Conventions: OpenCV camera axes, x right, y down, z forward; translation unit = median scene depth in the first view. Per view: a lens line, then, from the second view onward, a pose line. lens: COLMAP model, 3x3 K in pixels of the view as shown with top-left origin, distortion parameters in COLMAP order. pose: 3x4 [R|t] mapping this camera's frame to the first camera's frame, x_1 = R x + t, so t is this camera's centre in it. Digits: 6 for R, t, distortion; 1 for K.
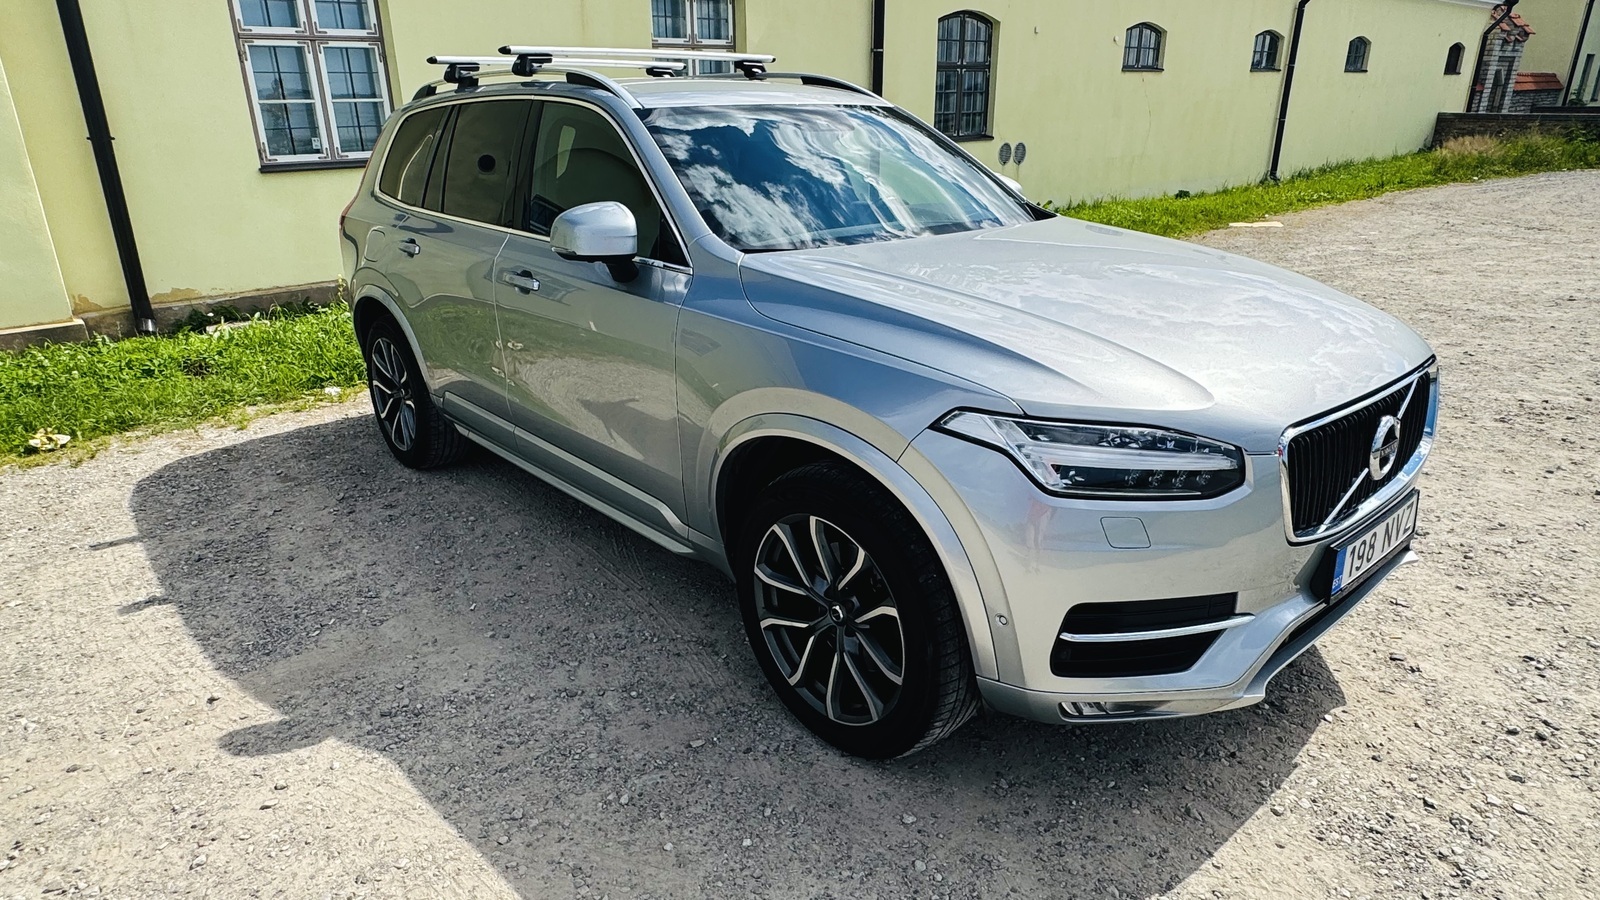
lens RADIAL K [[951.9, 0, 798.1], [0, 951.9, 442.7], [0, 0, 1]] dist [0.017650, 0.002192]
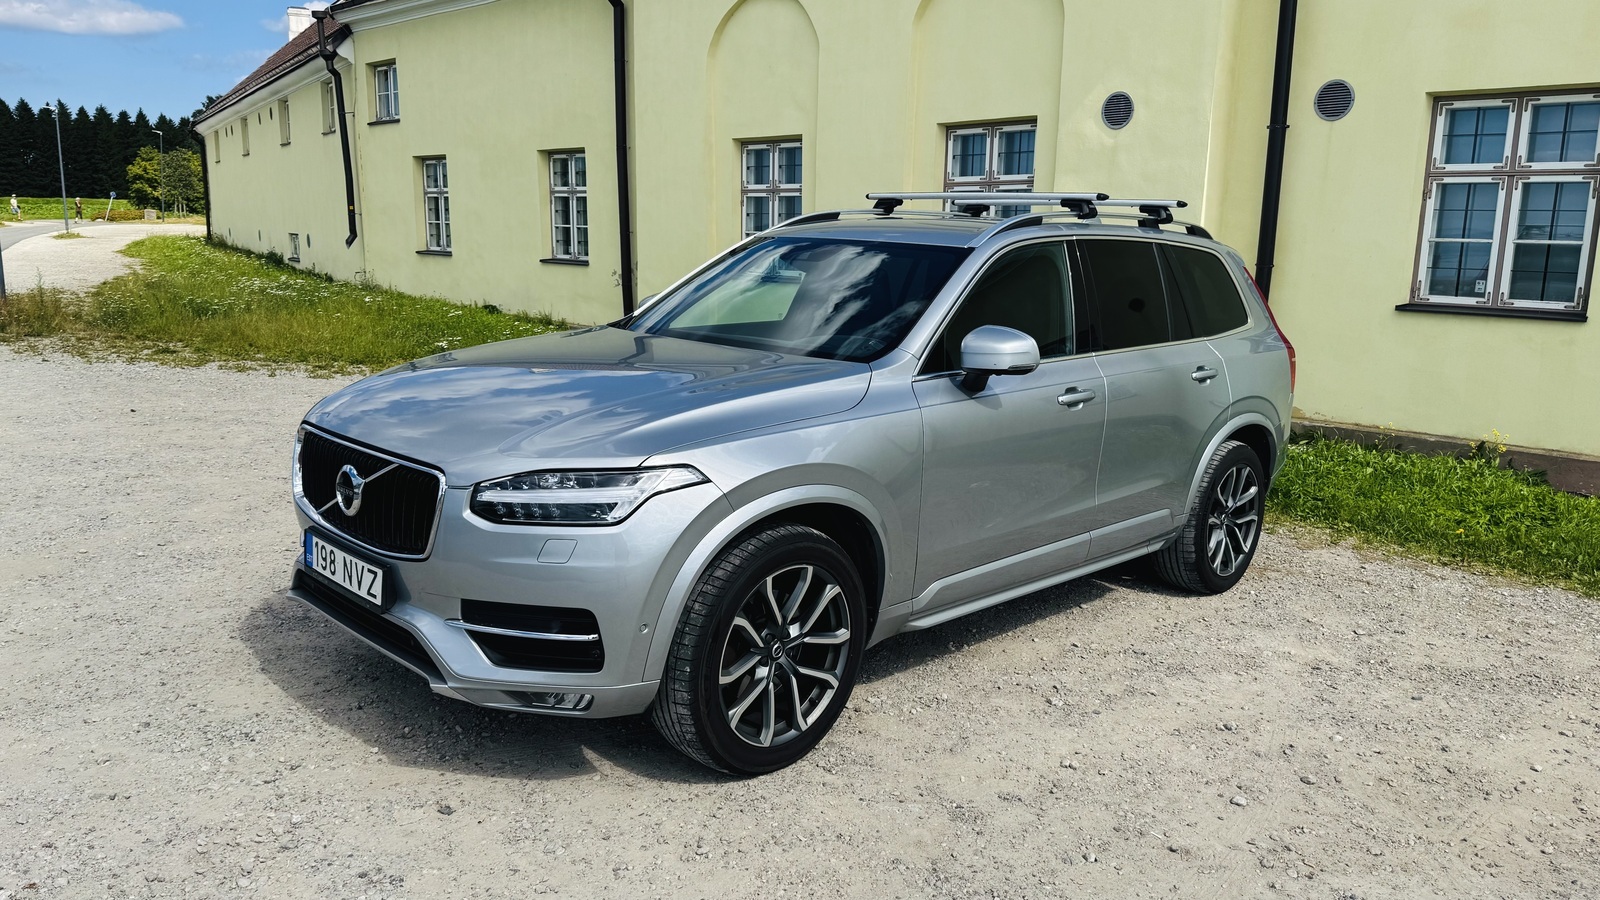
lens RADIAL K [[1186.2, 0, 797.2], [0, 1186.2, 456.3], [0, 0, 1]] dist [-0.056597, -0.000370]
pose [[0.044398, 0.210536, -0.976577, 0.582908], [-0.355602, 0.916846, 0.181492, -0.149485], [0.933582, 0.339215, 0.115573, 0.367270]]
